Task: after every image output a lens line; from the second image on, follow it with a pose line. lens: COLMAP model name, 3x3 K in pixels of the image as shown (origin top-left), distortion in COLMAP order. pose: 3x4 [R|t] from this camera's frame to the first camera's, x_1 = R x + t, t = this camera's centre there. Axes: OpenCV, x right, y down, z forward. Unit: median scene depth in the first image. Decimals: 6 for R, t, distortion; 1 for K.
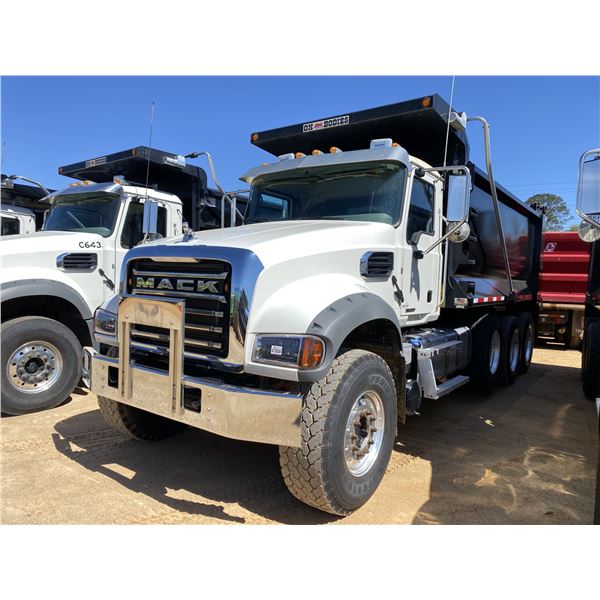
lens RADIAL K [[471.2, 0, 289.3], [0, 471.2, 292.4], [0, 0, 1]] dist [-0.002369, -0.025681]
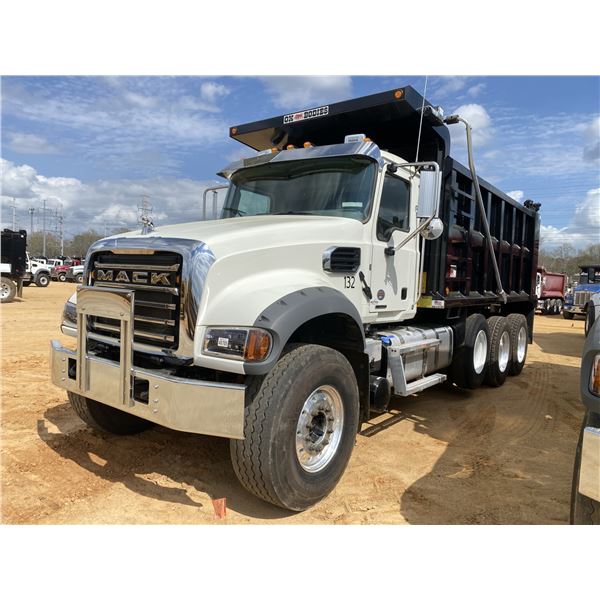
lens RADIAL K [[471.2, 0, 298.6], [0, 471.2, 301.2], [0, 0, 1]] dist [-0.002369, -0.025681]
pose [[0.999908, 0.011422, -0.007341, 0.110389], [-0.011327, 0.999853, 0.012894, 0.017140], [0.007487, -0.012810, 0.999890, 0.010002]]
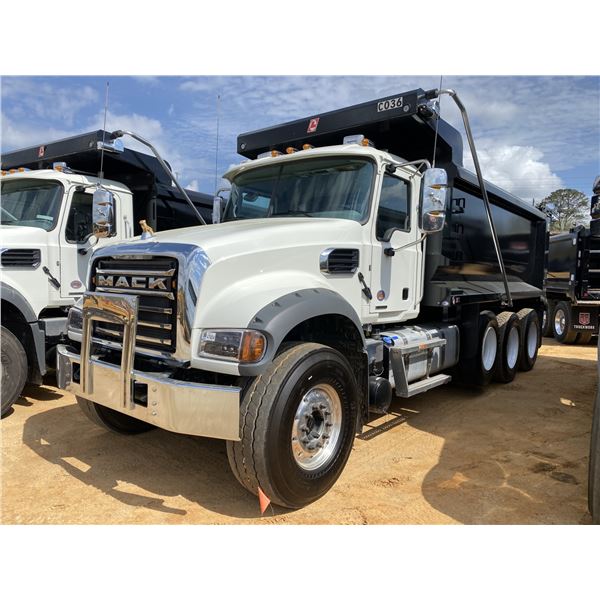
lens RADIAL K [[471.2, 0, 302.0], [0, 471.2, 306.3], [0, 0, 1]] dist [-0.002369, -0.025681]
pose [[0.999365, -0.004987, -0.035277, 0.150506], [0.005764, 0.999742, 0.021968, 0.014531], [0.035158, -0.022158, 0.999136, 0.002908]]
